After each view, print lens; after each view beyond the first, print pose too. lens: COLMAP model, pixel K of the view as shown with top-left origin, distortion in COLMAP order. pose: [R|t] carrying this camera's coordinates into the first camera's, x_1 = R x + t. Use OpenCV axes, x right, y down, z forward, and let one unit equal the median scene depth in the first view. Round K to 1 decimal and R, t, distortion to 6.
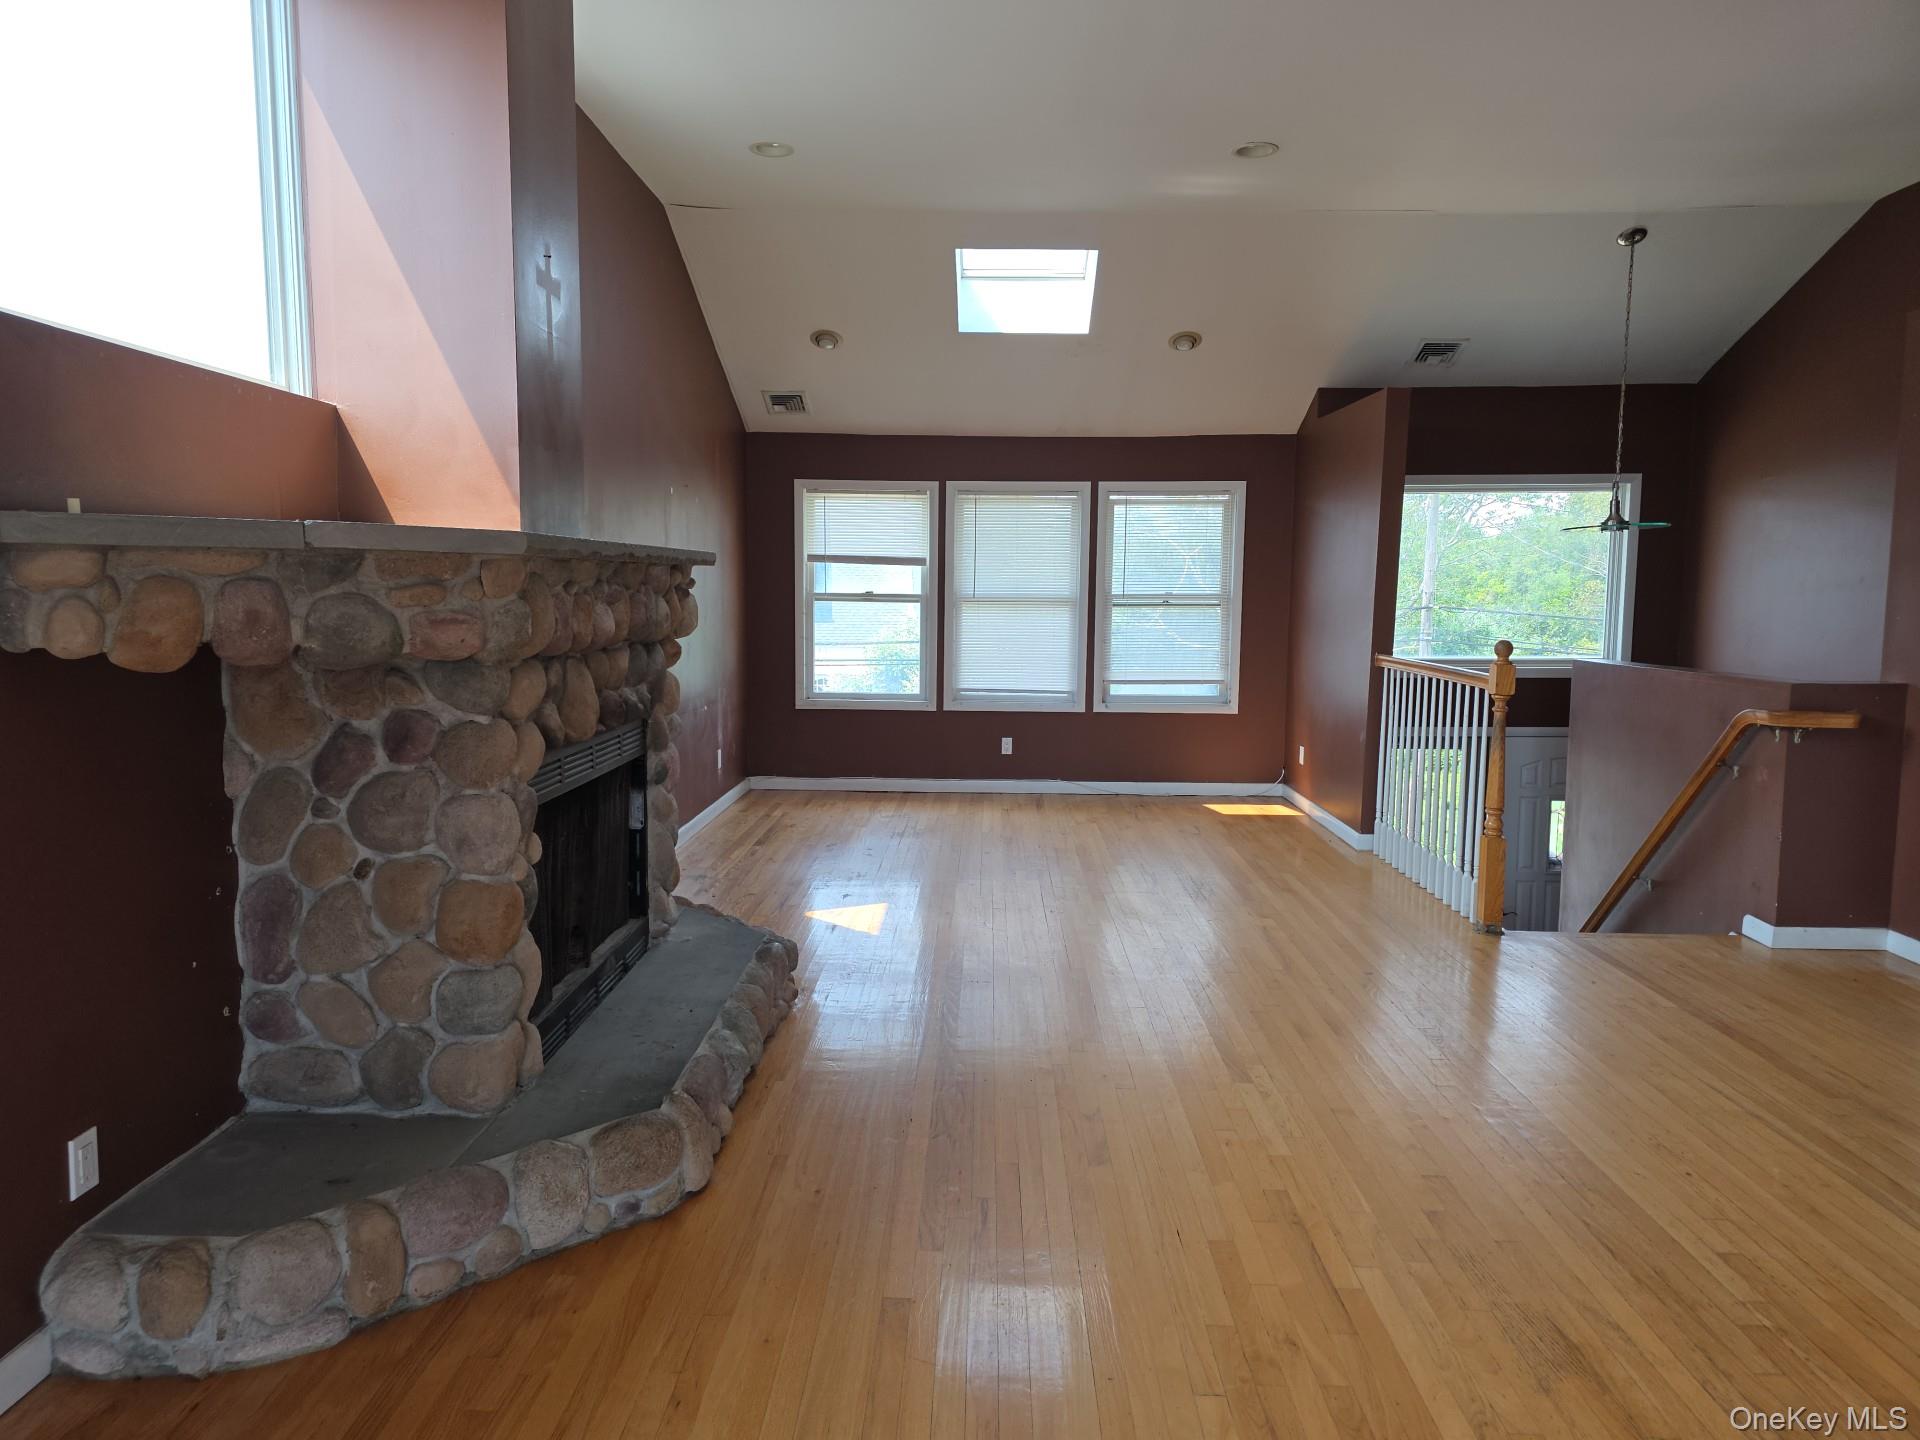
lens RADIAL K [[1294.0, 0, 957.8], [0, 1294.0, 747.1], [0, 0, 1]] dist [0.043528, -0.024208]
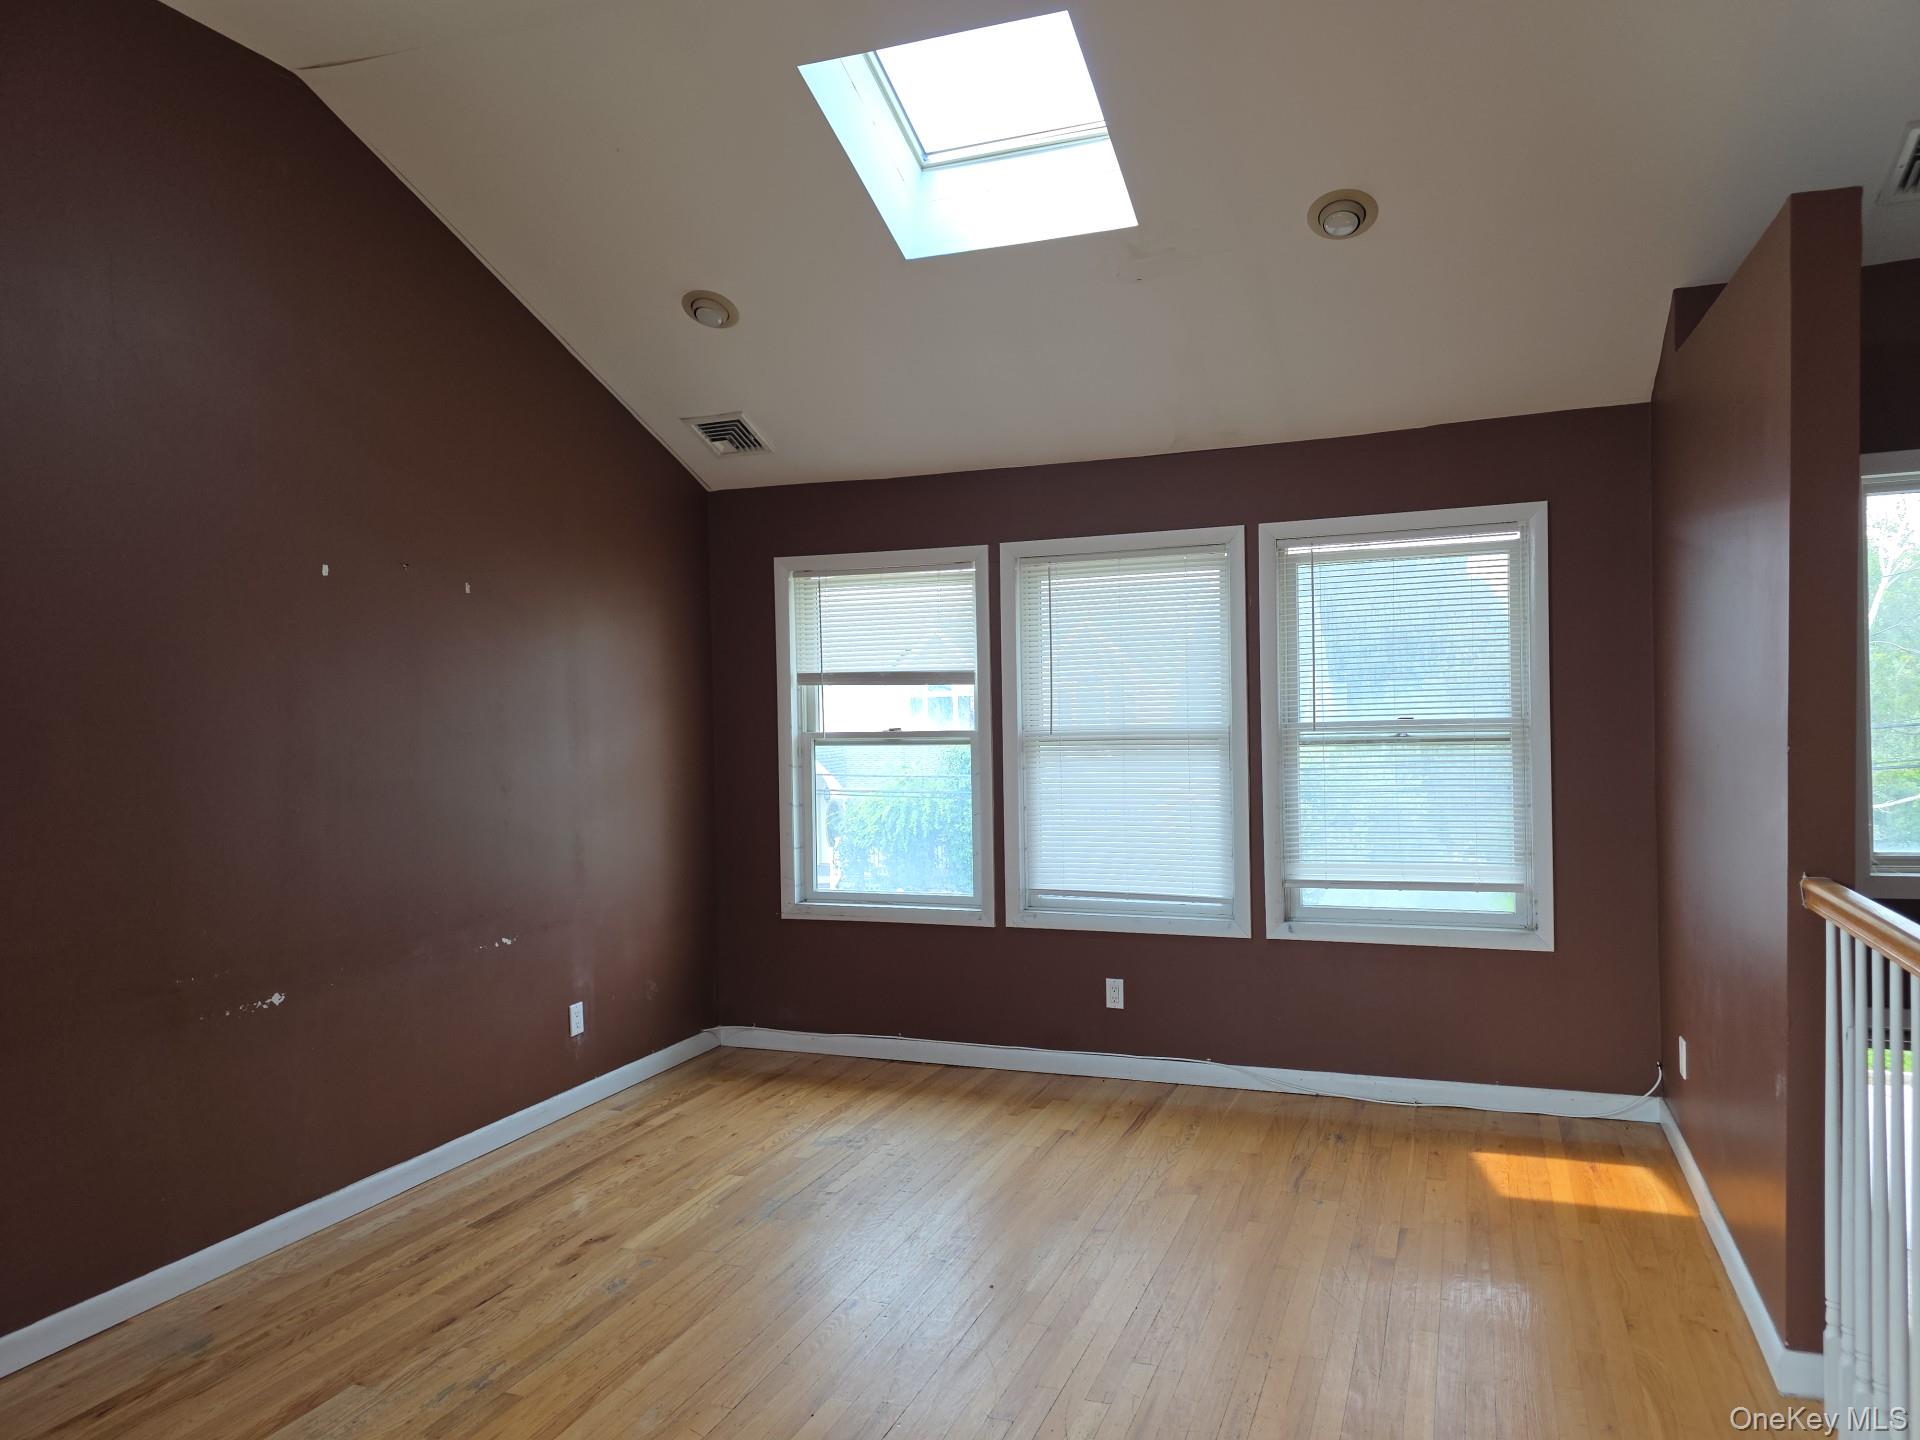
lens RADIAL K [[1313.6, 0, 960.0], [0, 1313.6, 720.0], [0, 0, 1]] dist [0.068915, -0.025946]
pose [[0.943958, -0.026797, -0.328977, 0.169278], [-0.012874, 0.992951, -0.117820, -0.051436], [0.329815, 0.115452, 0.936959, 0.426537]]
